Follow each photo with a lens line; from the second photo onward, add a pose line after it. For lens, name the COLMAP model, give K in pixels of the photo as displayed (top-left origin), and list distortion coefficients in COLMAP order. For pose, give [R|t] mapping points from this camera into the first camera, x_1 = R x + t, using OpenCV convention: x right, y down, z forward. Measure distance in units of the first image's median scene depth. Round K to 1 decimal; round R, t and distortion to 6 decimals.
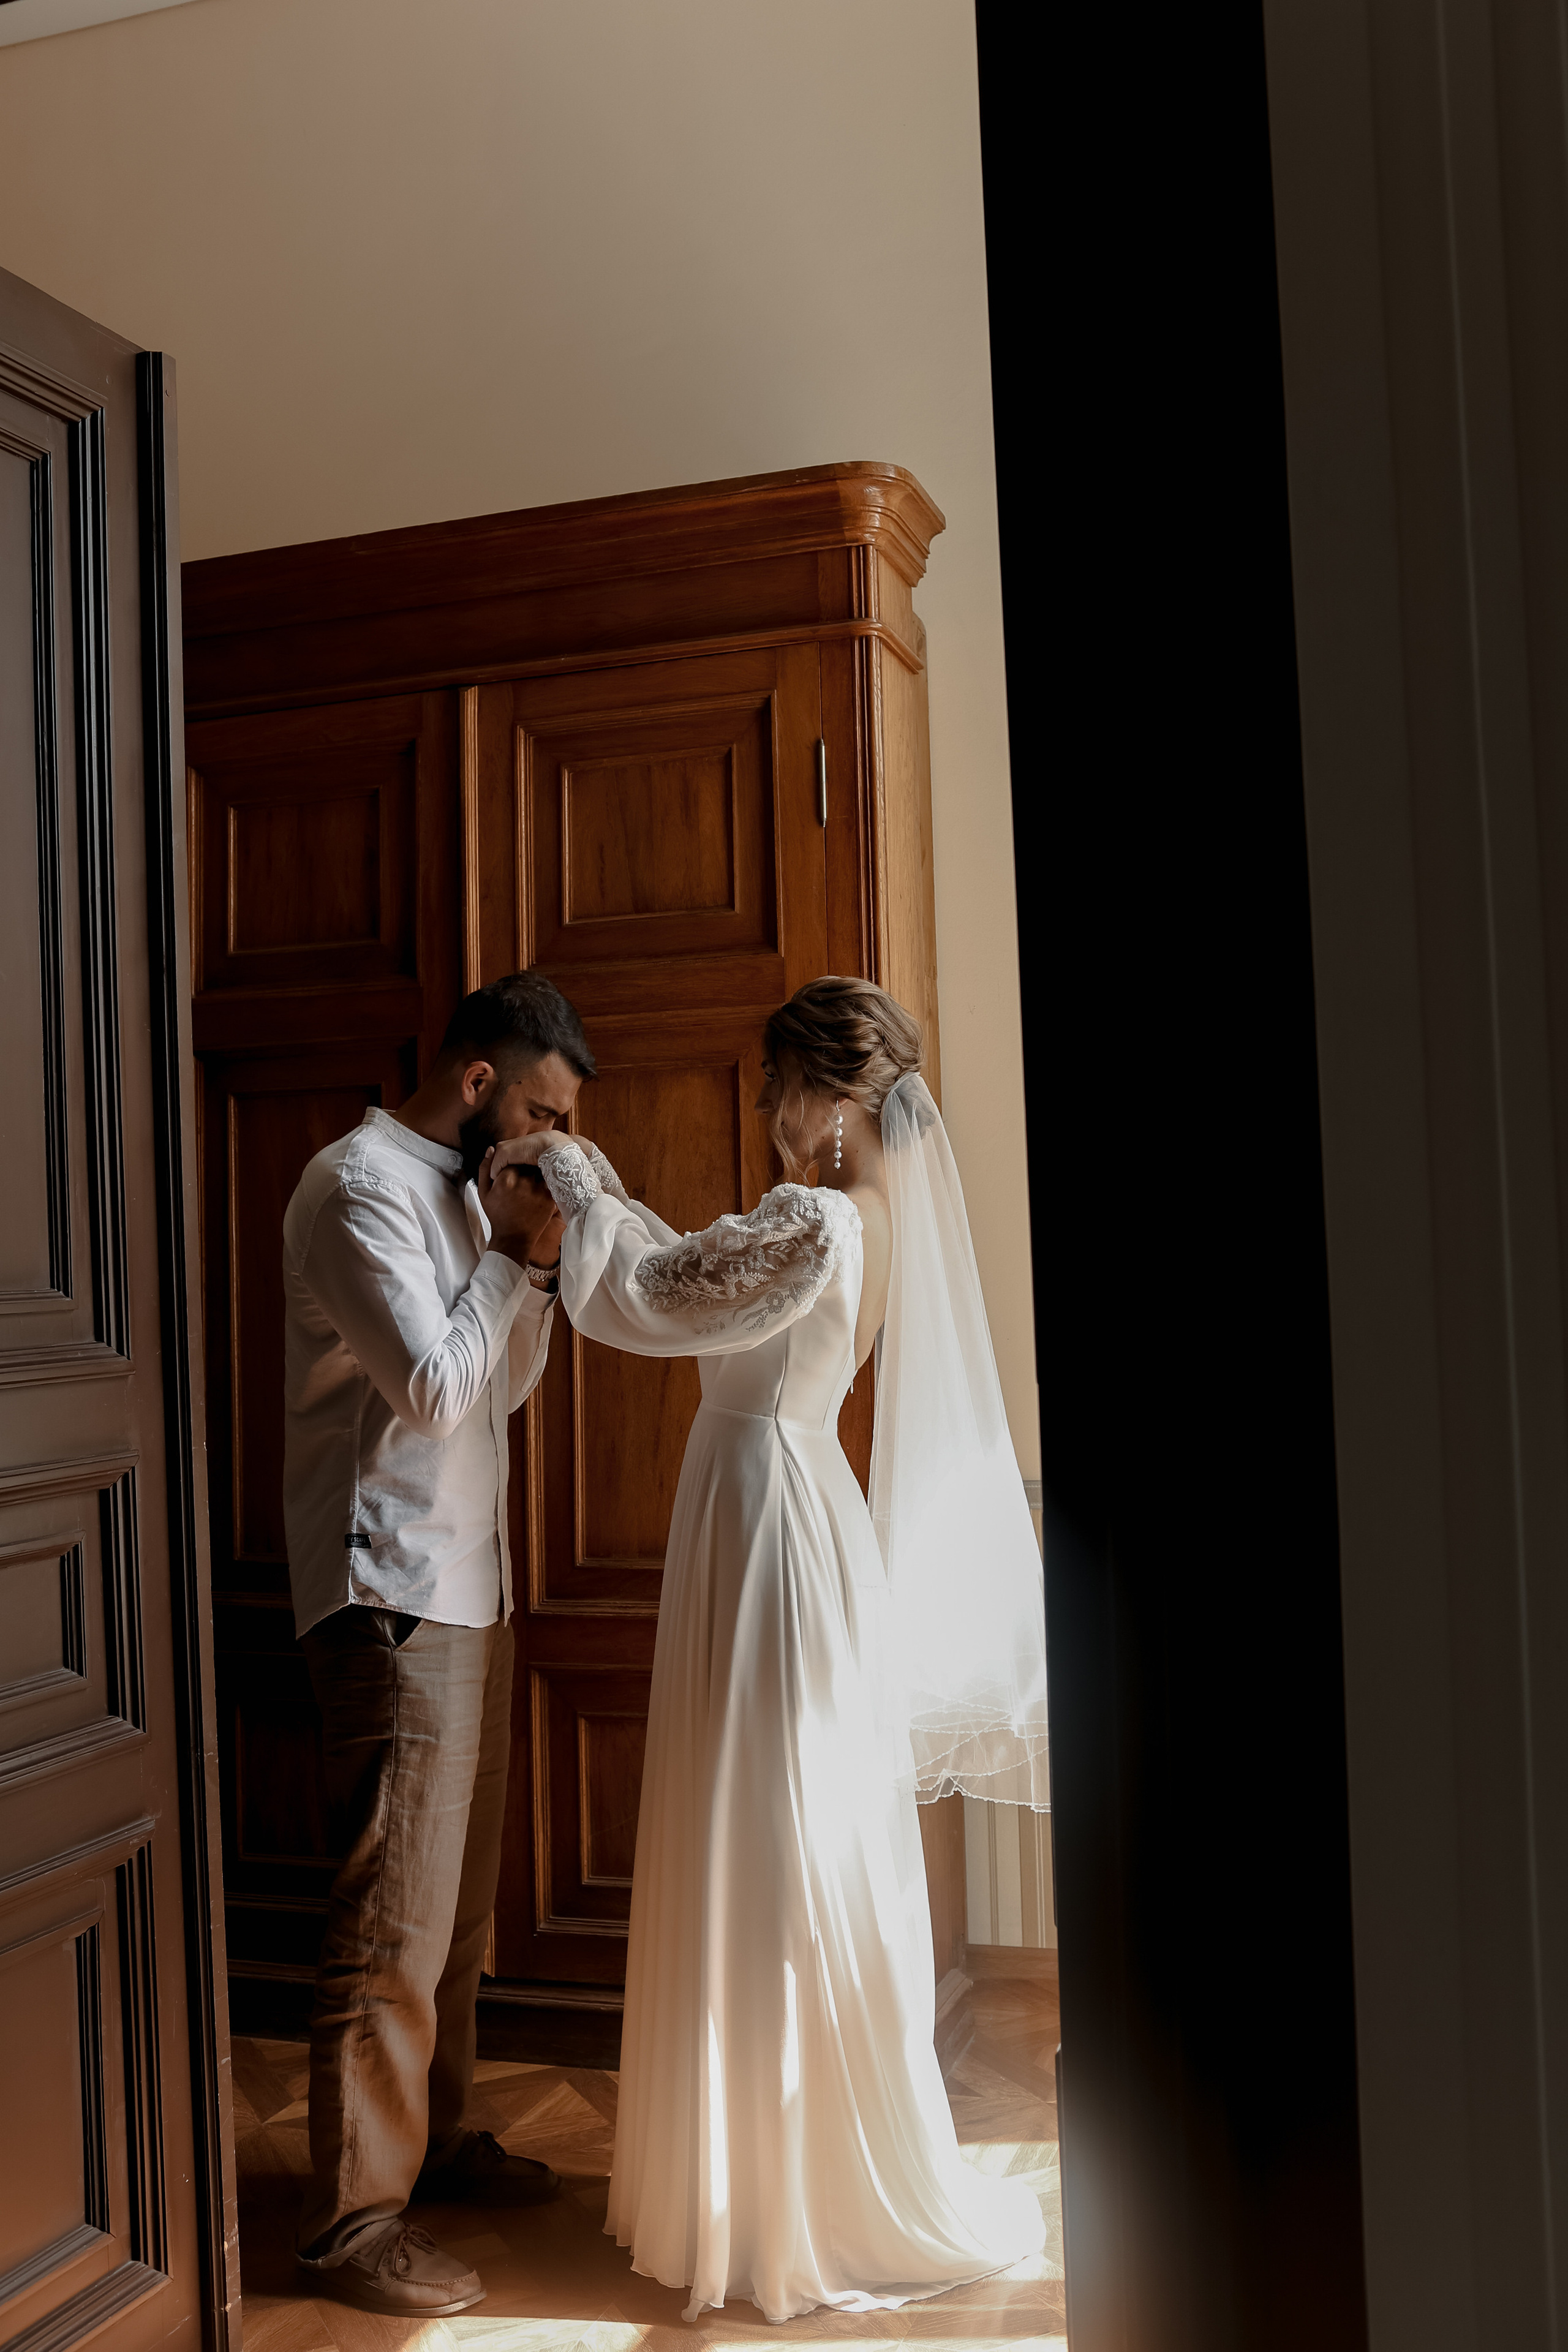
lens RADIAL K [[2273.6, 0, 784.0], [0, 2273.6, 1176.0], [0, 0, 1]] dist [-0.049958, -0.001942]
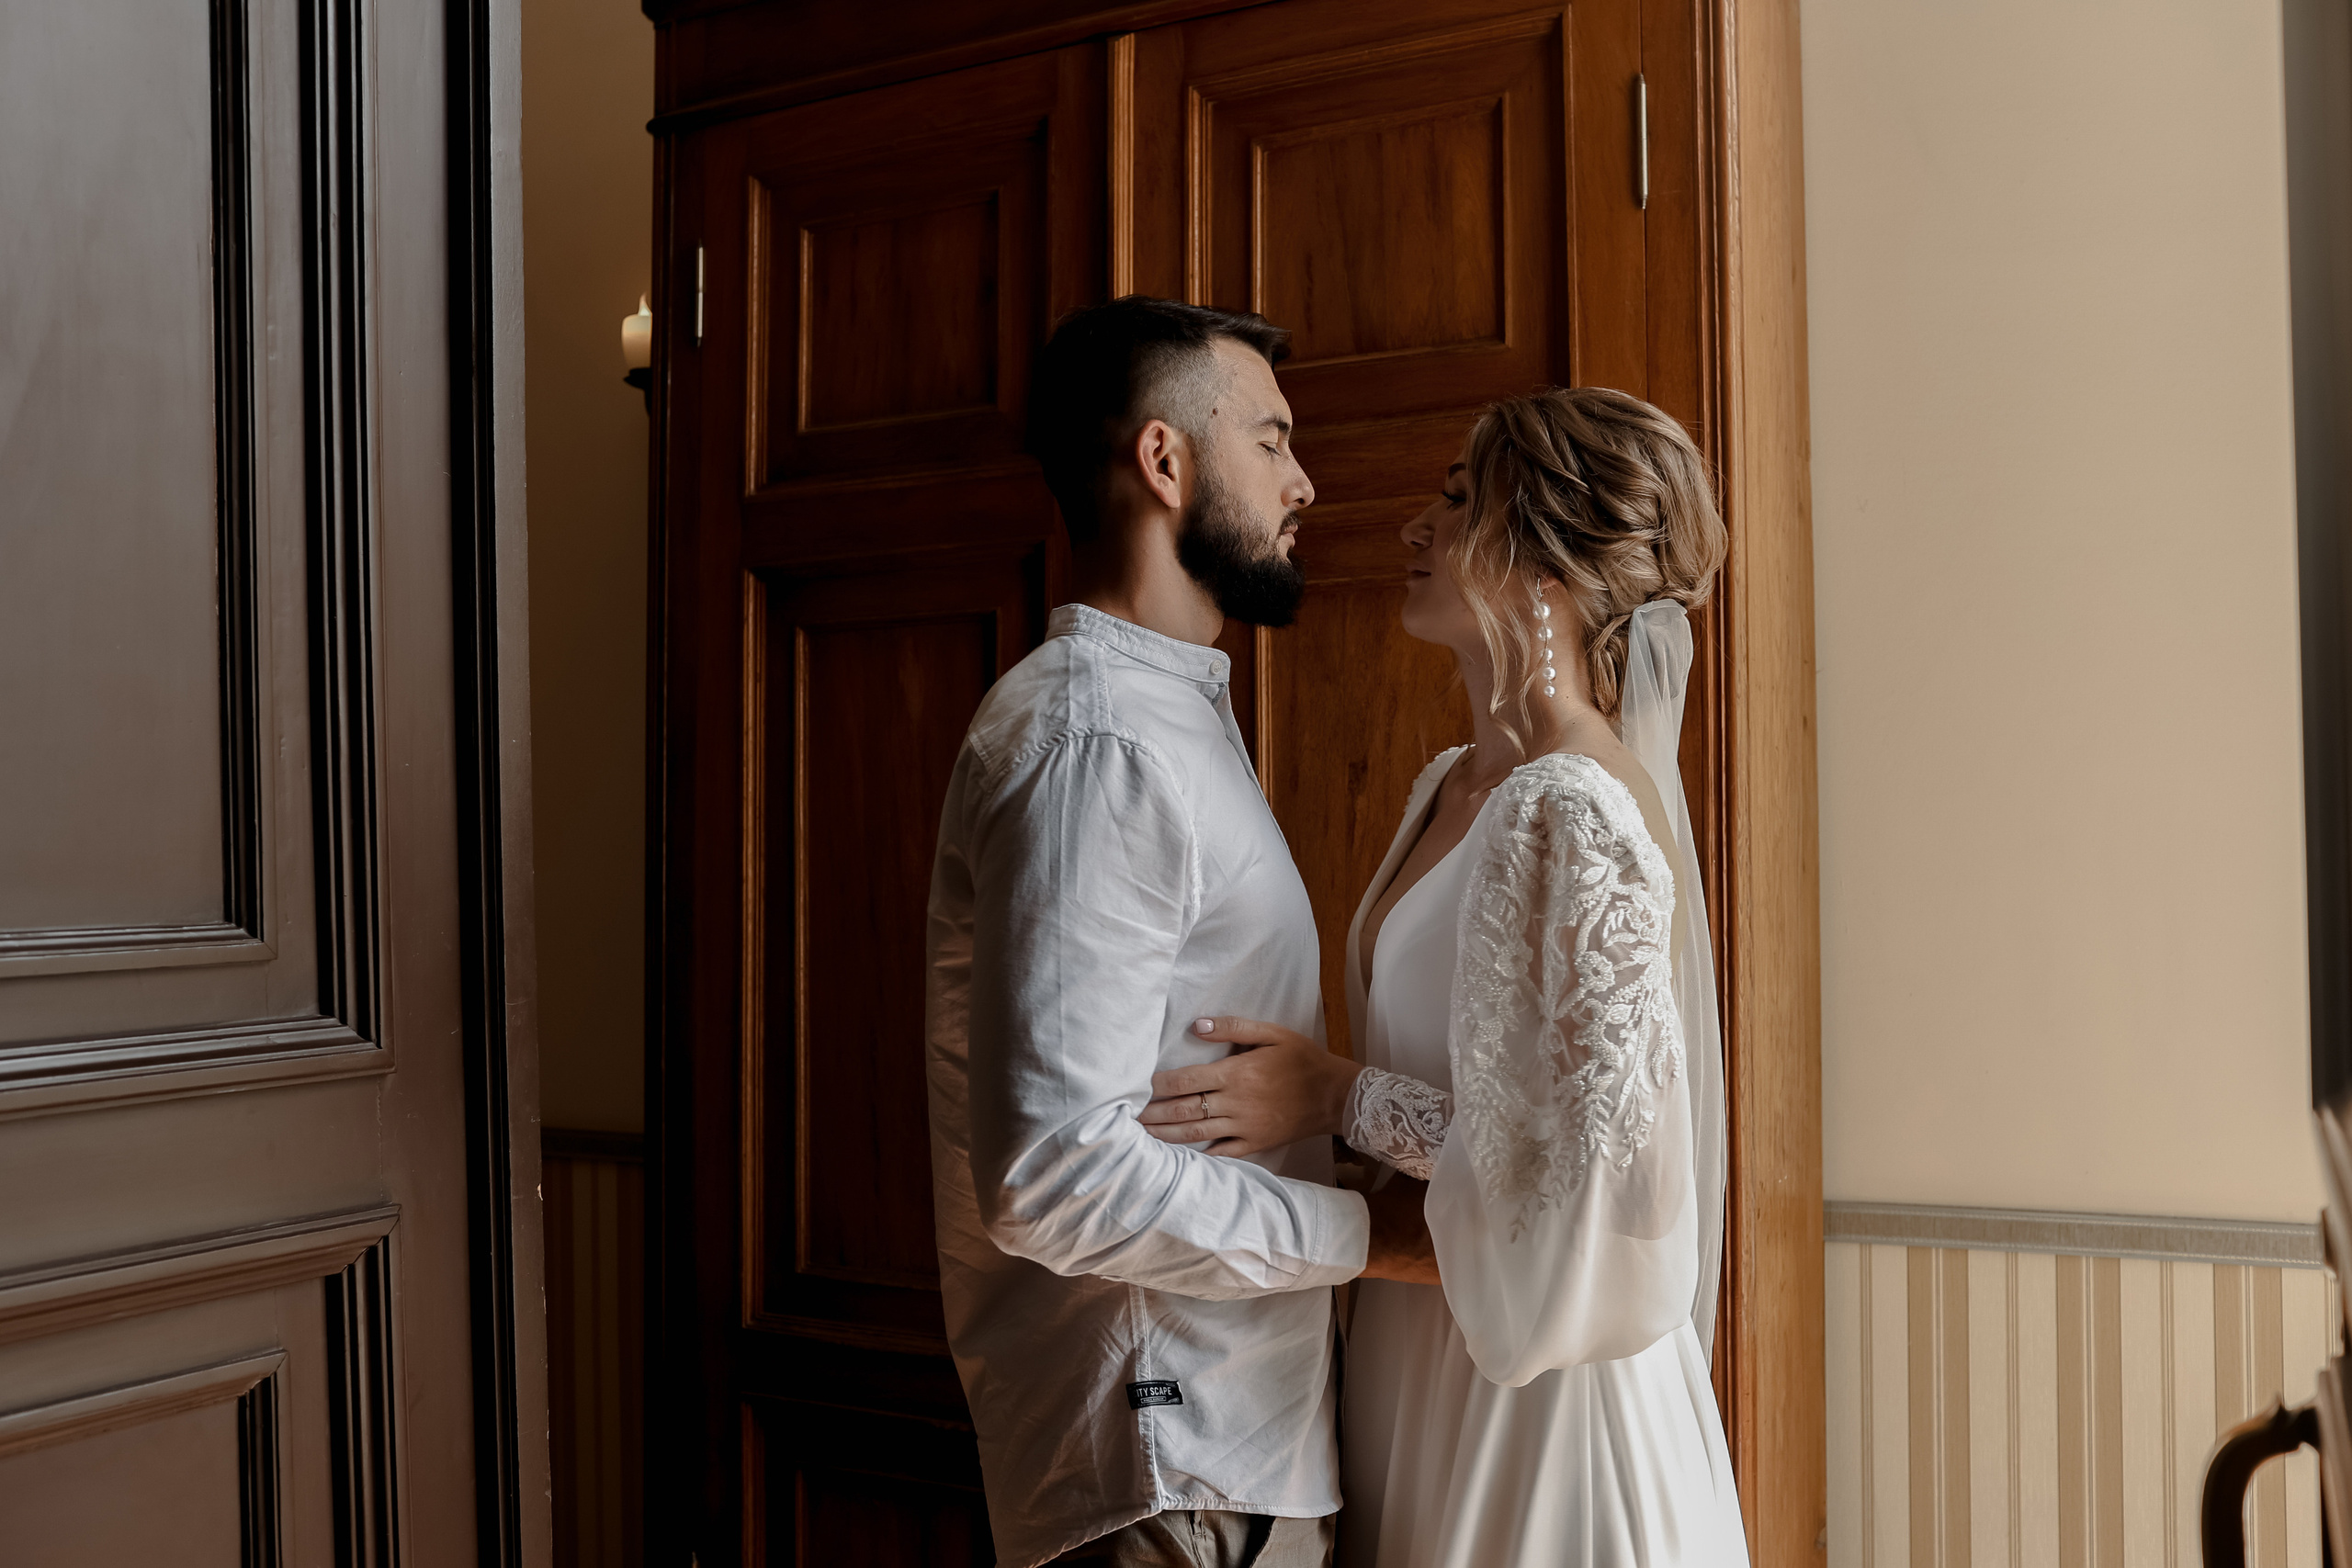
lens RADIAL K [[2273.4, 0, 1176.0], [0, 2273.4, 784.0], [0, 0, 1]] dist [-0.049958, -0.001942]
pose [[0.982813, 0.011614, -0.184236, 0.007084], [-0.009706, 0.999890, 0.011256, 0.004660], [0.184347, -0.009275, 0.982818, 0.331580]]
